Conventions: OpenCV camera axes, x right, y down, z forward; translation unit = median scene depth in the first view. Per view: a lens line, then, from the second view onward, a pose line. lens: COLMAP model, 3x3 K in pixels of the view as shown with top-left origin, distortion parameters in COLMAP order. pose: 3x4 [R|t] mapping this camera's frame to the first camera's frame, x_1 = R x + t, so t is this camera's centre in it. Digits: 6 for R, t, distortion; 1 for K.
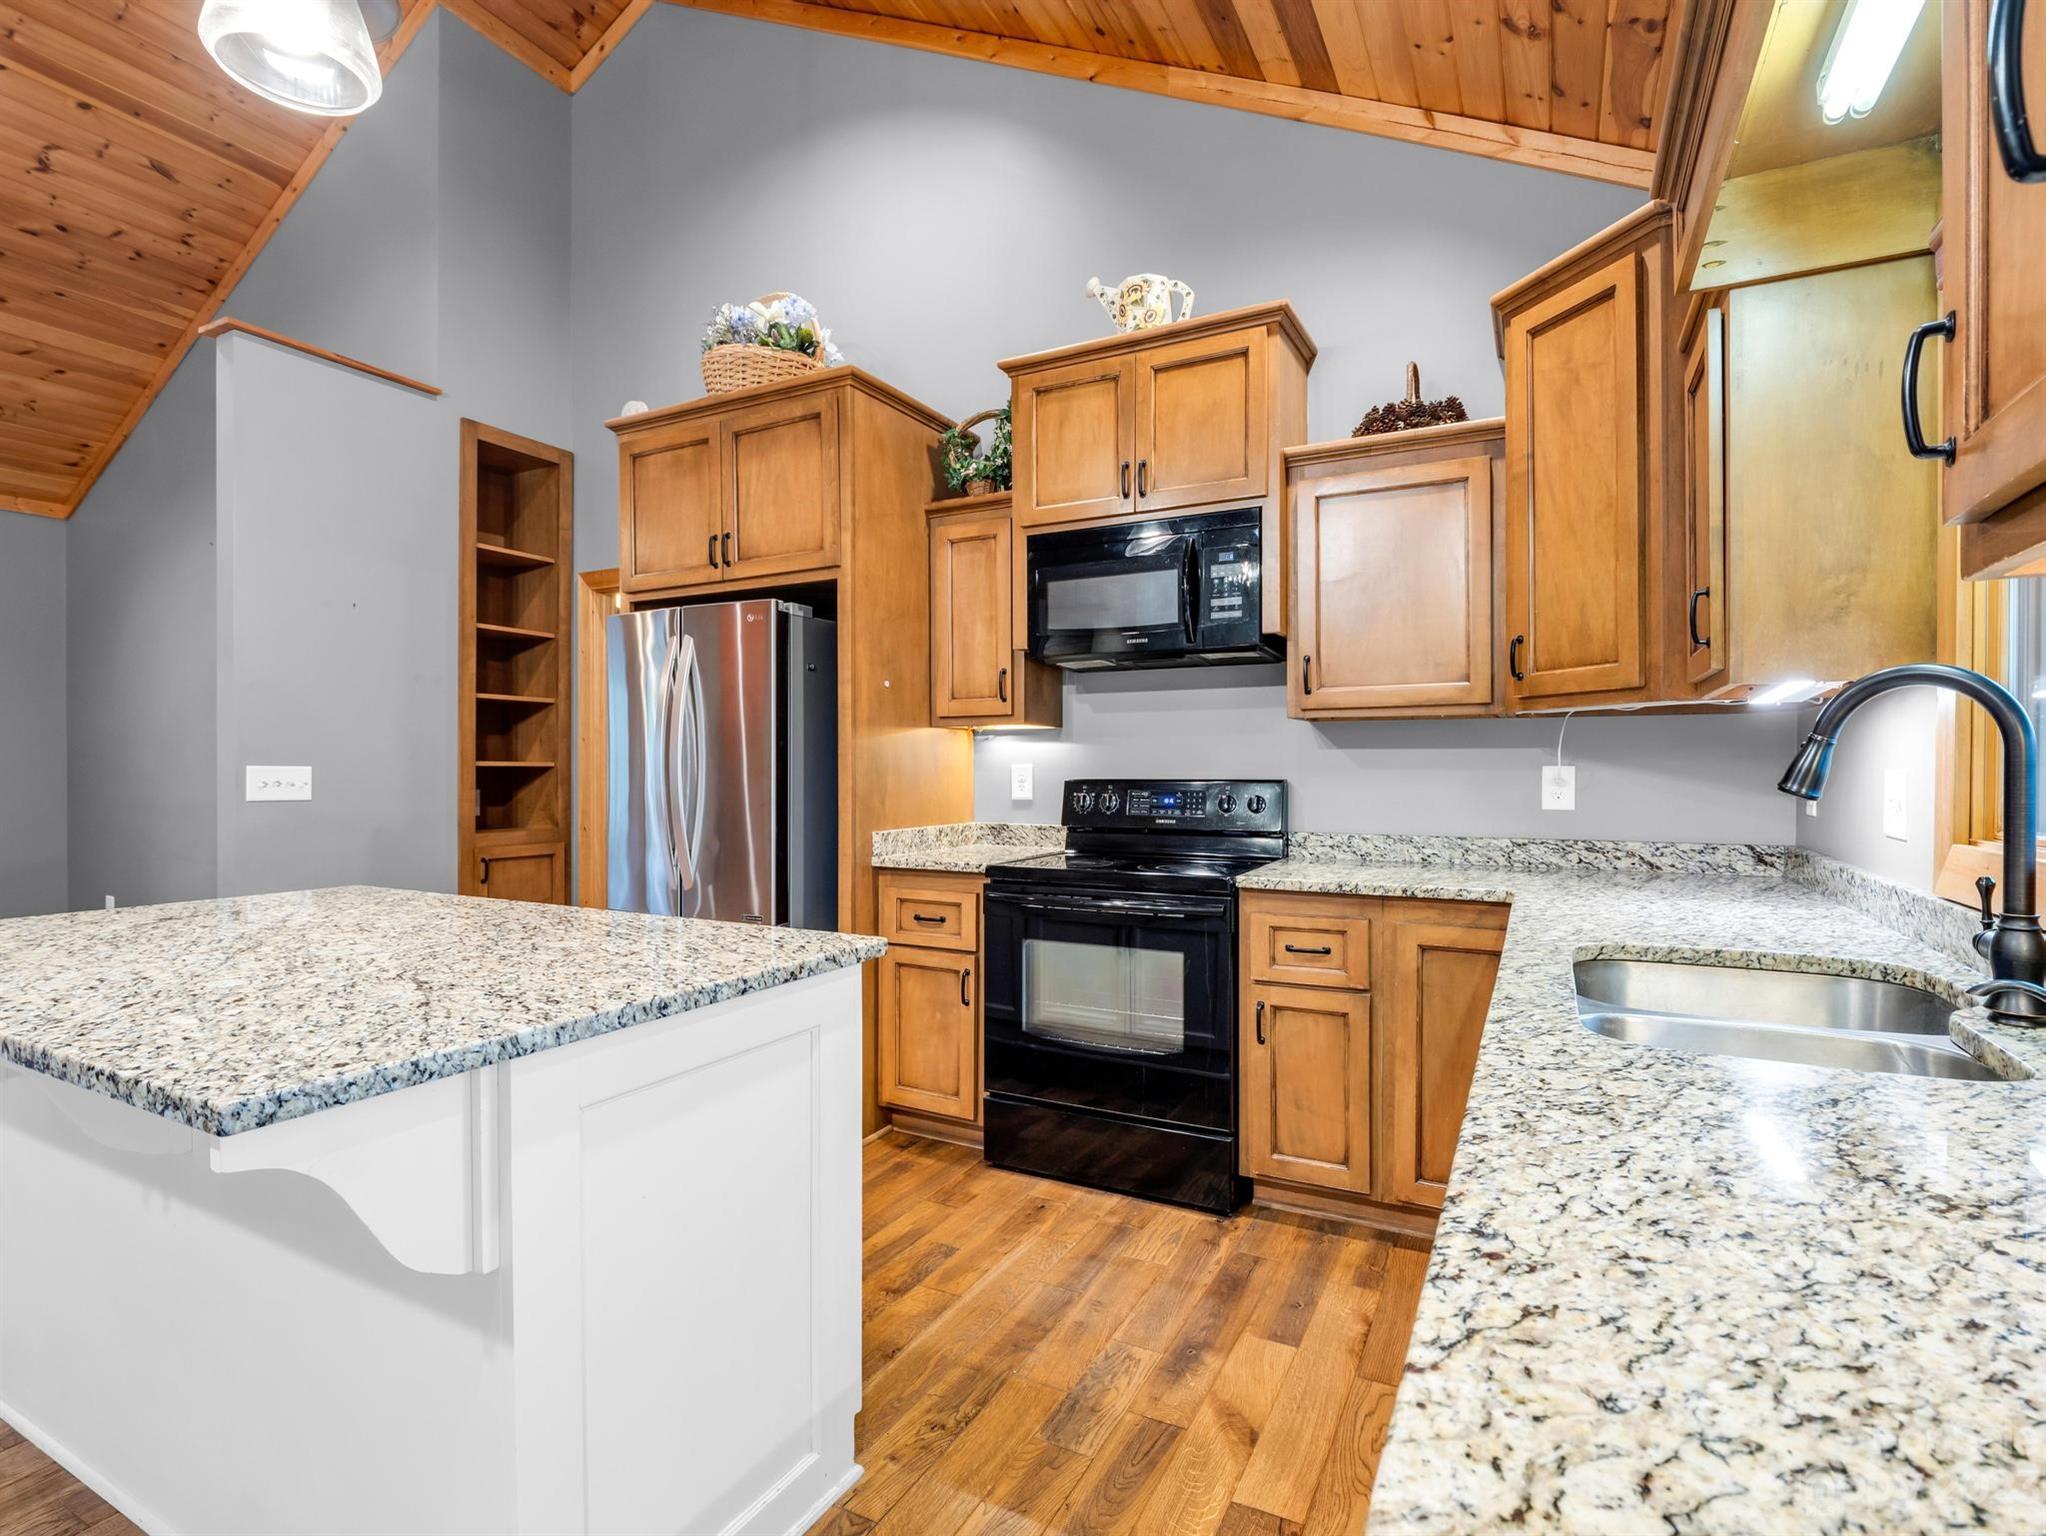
lens RADIAL K [[1009.7, 0, 1007.3], [0, 1009.7, 773.1], [0, 0, 1]] dist [-0.009102, -0.005629]
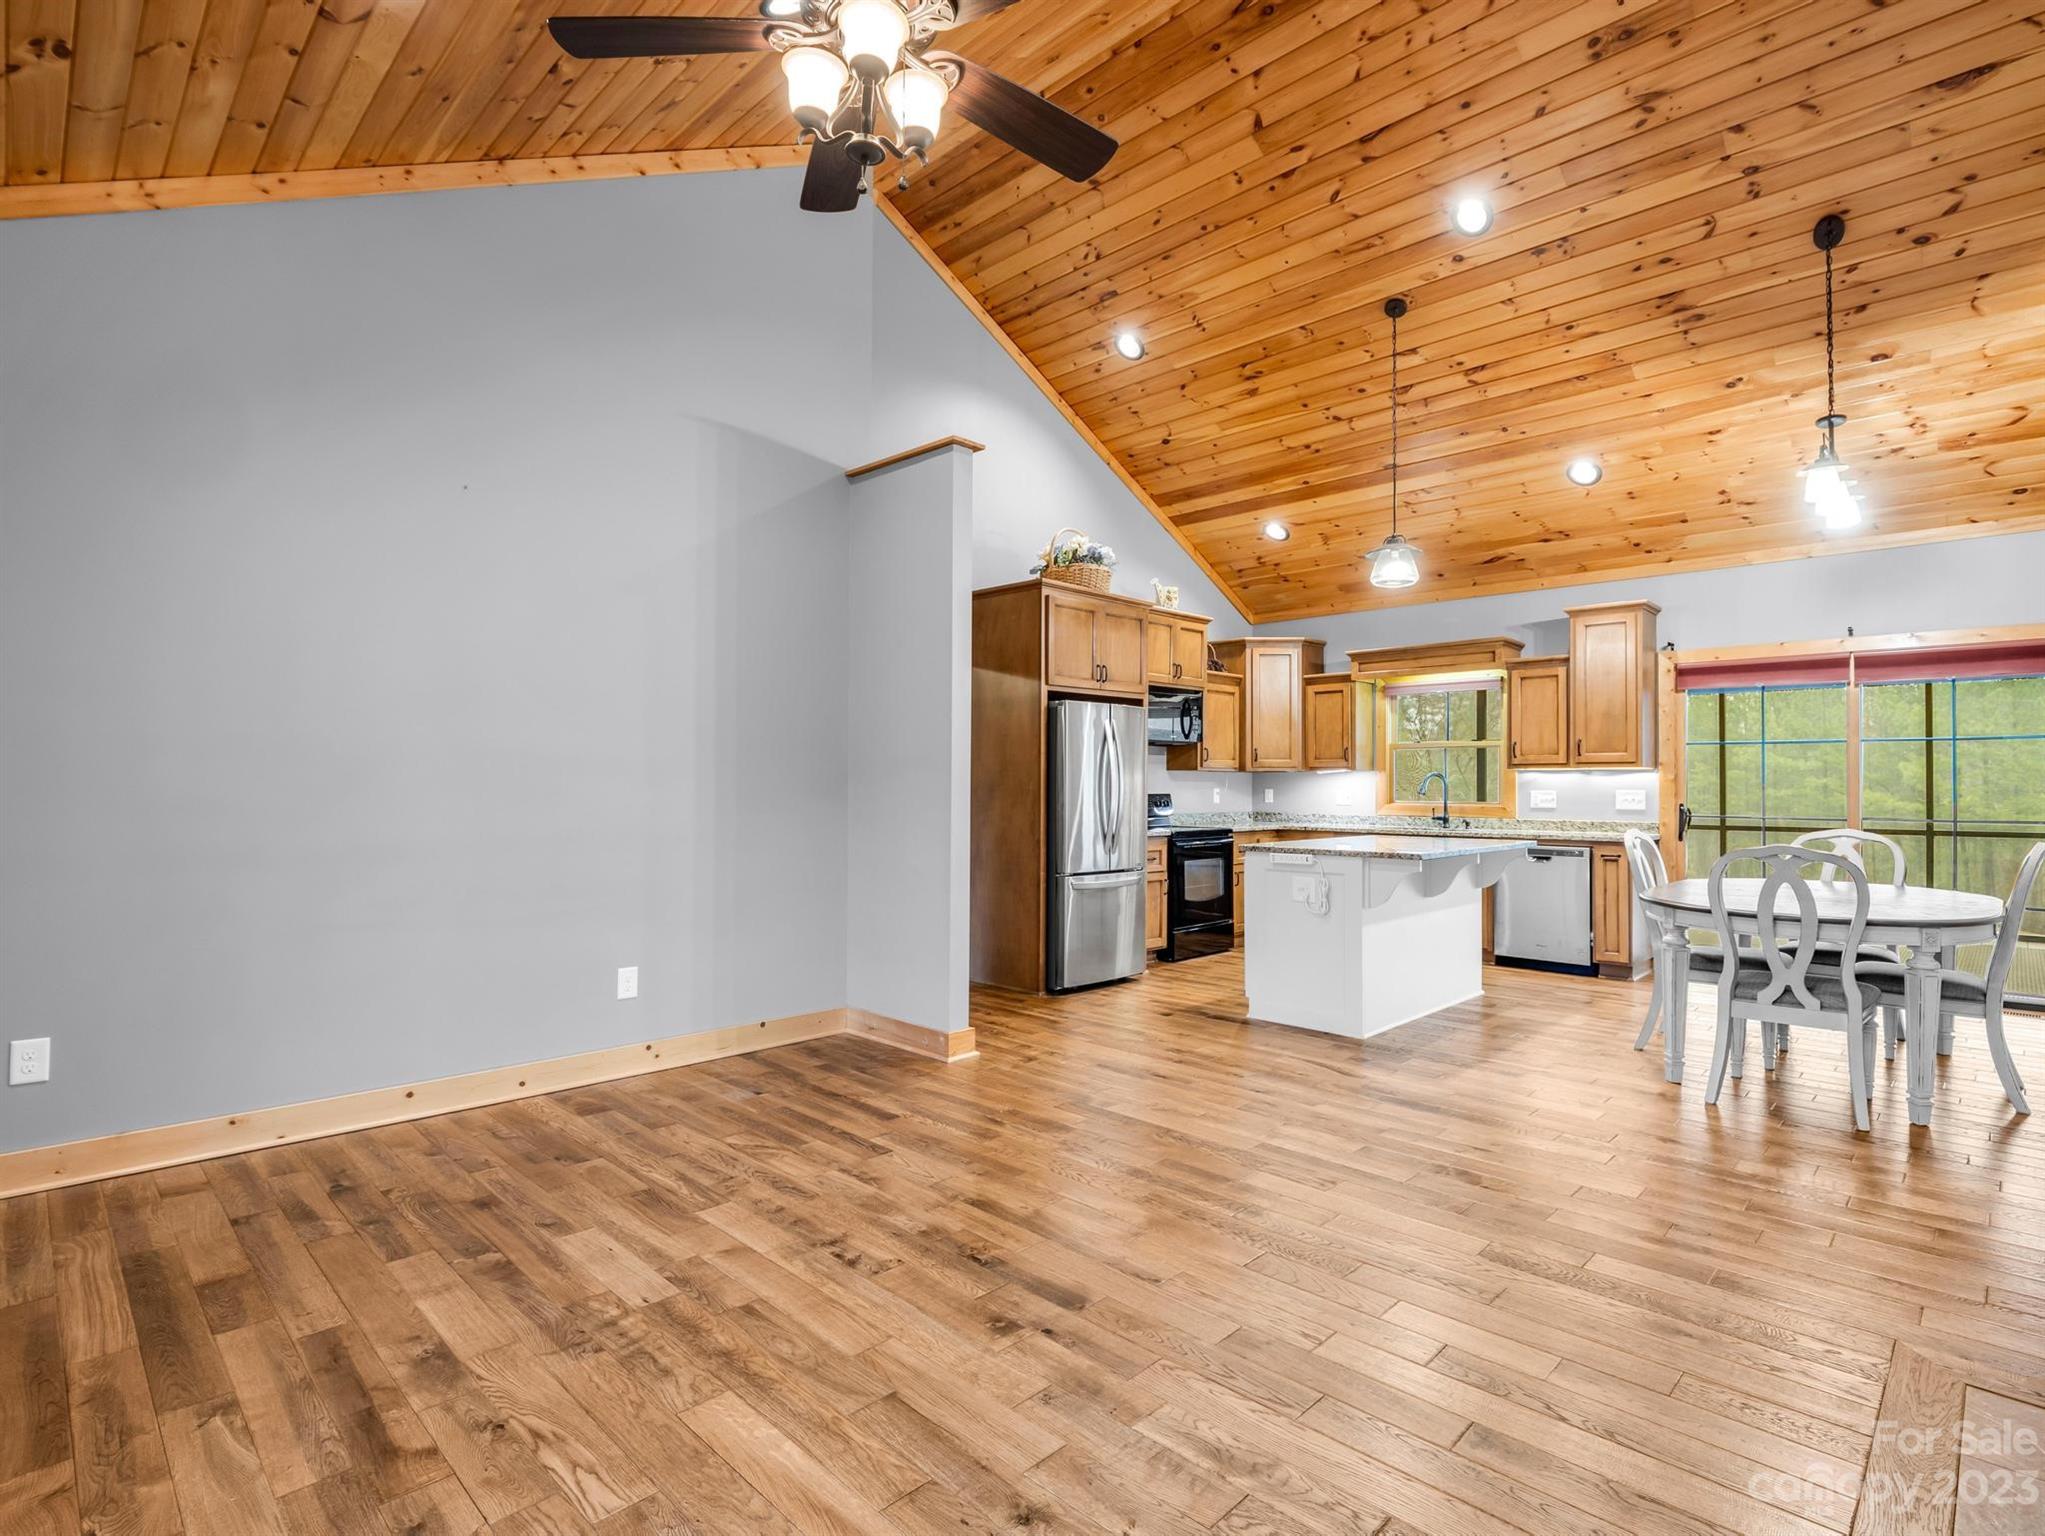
lens RADIAL K [[1009.3, 0, 998.2], [0, 1009.3, 773.7], [0, 0, 1]] dist [-0.009102, -0.005629]
pose [[0.297693, 0.011209, 0.954596, -2.246570], [0.009427, 0.999848, -0.014680, -0.010623], [-0.954615, 0.013369, 0.297542, 0.670605]]
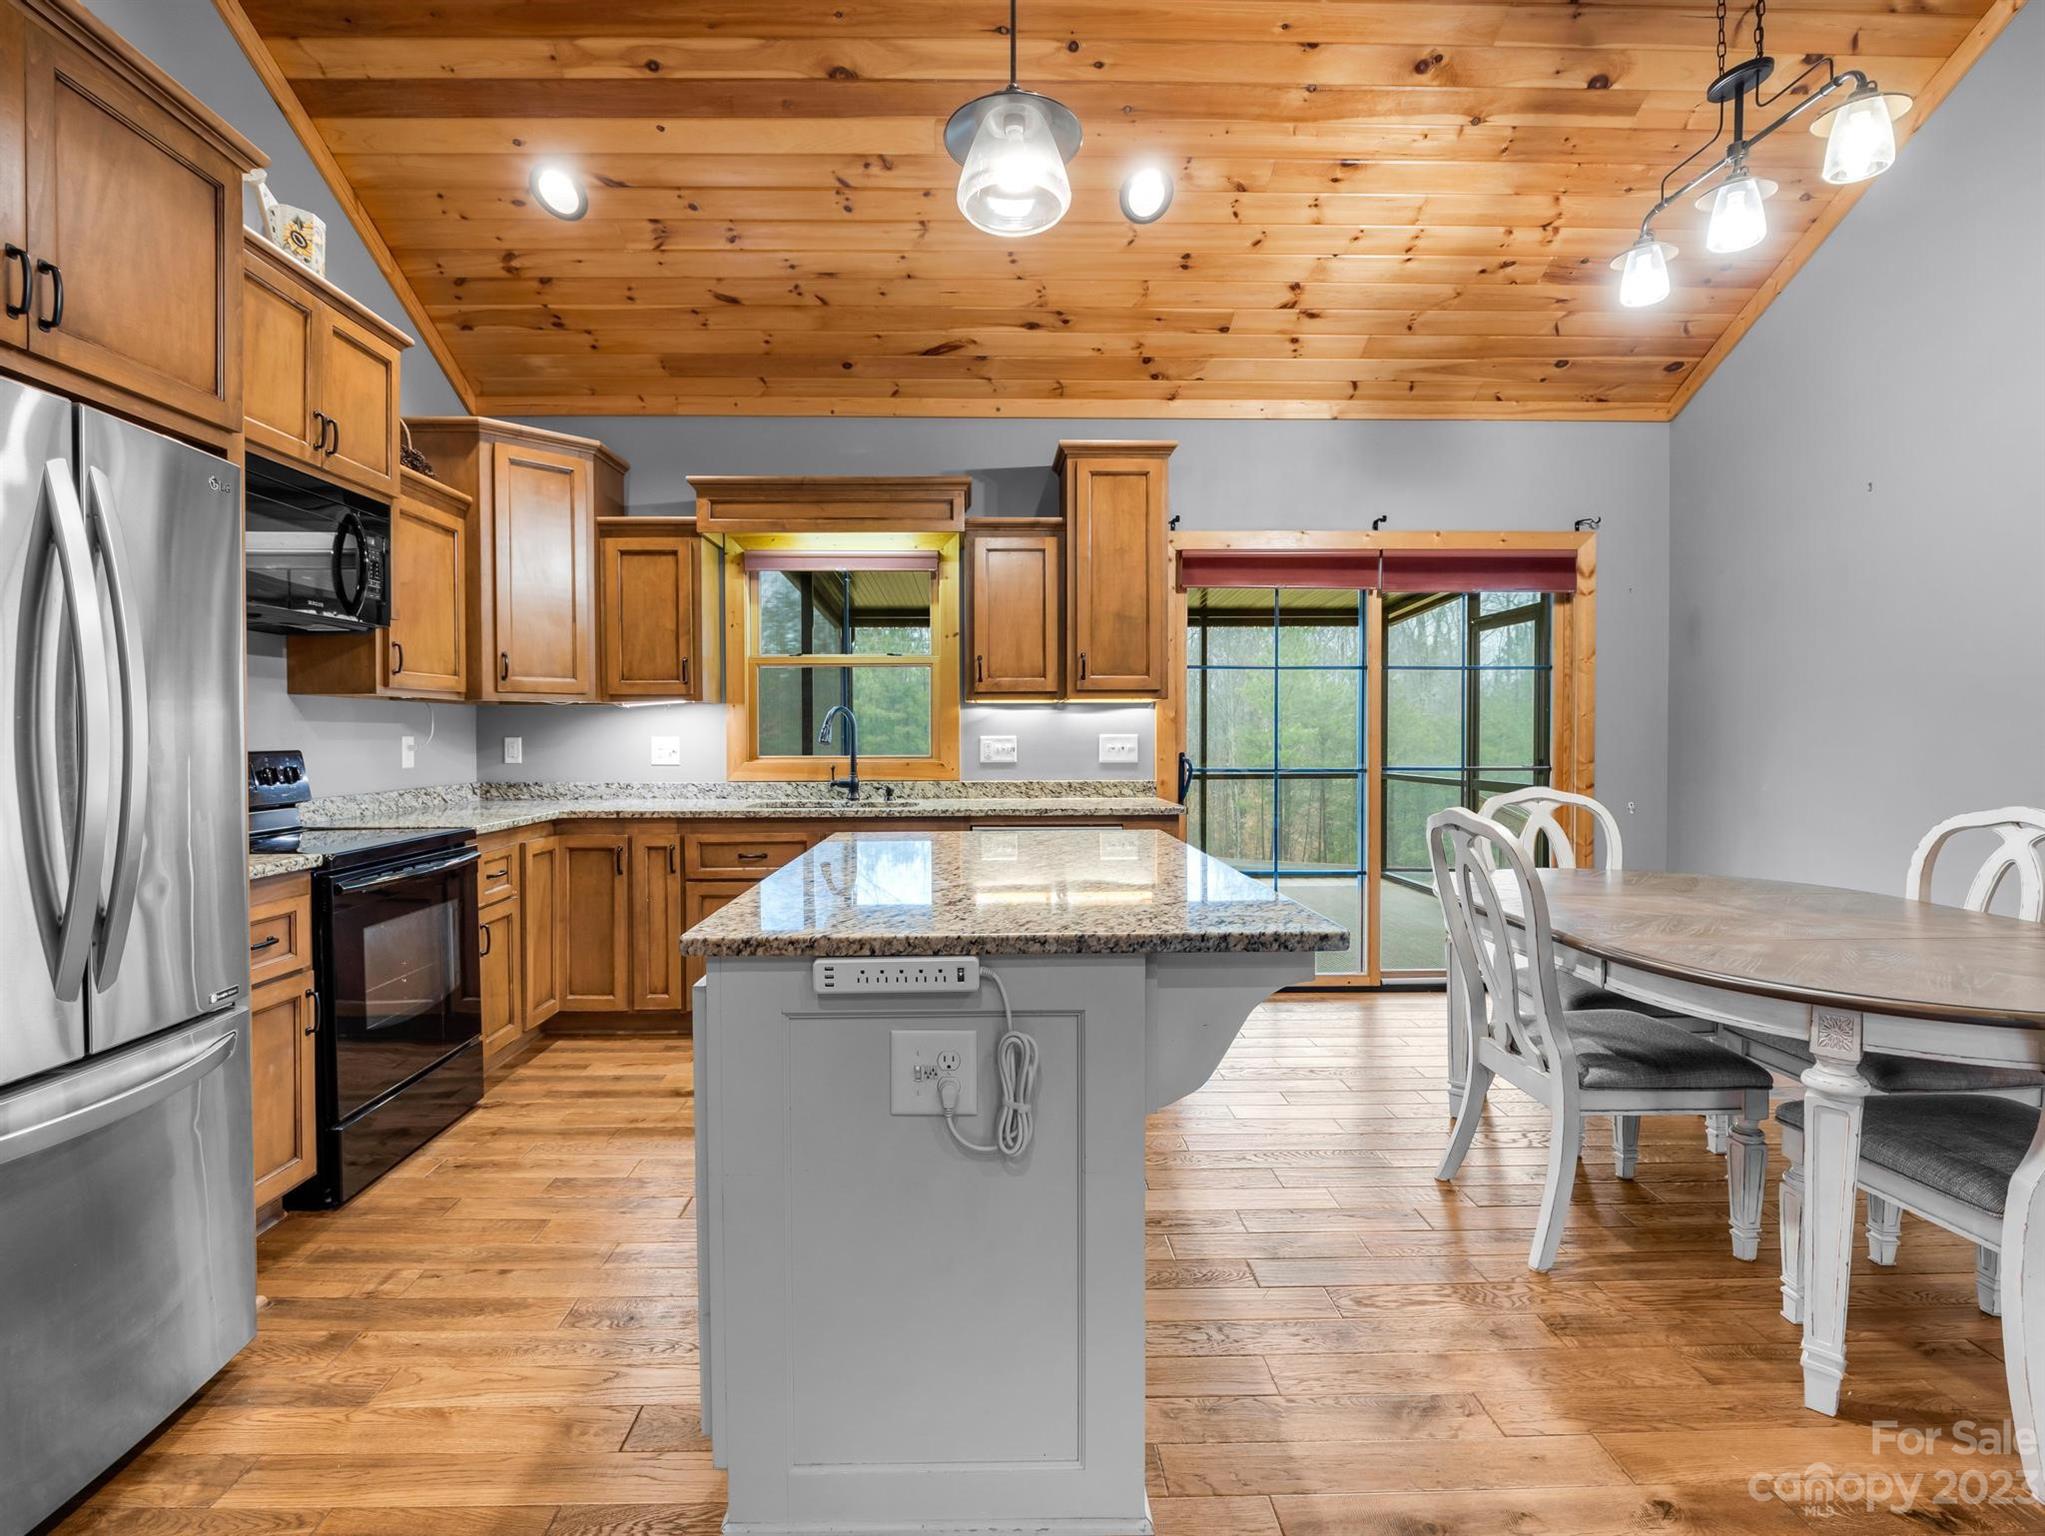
lens RADIAL K [[1009.3, 0, 1000.8], [0, 1009.3, 763.1], [0, 0, 1]] dist [-0.009102, -0.005629]
pose [[-0.497093, -0.022746, 0.867399, -0.985451], [0.015241, 0.999273, 0.034938, -0.004910], [-0.867563, 0.030588, -0.496385, 0.893720]]
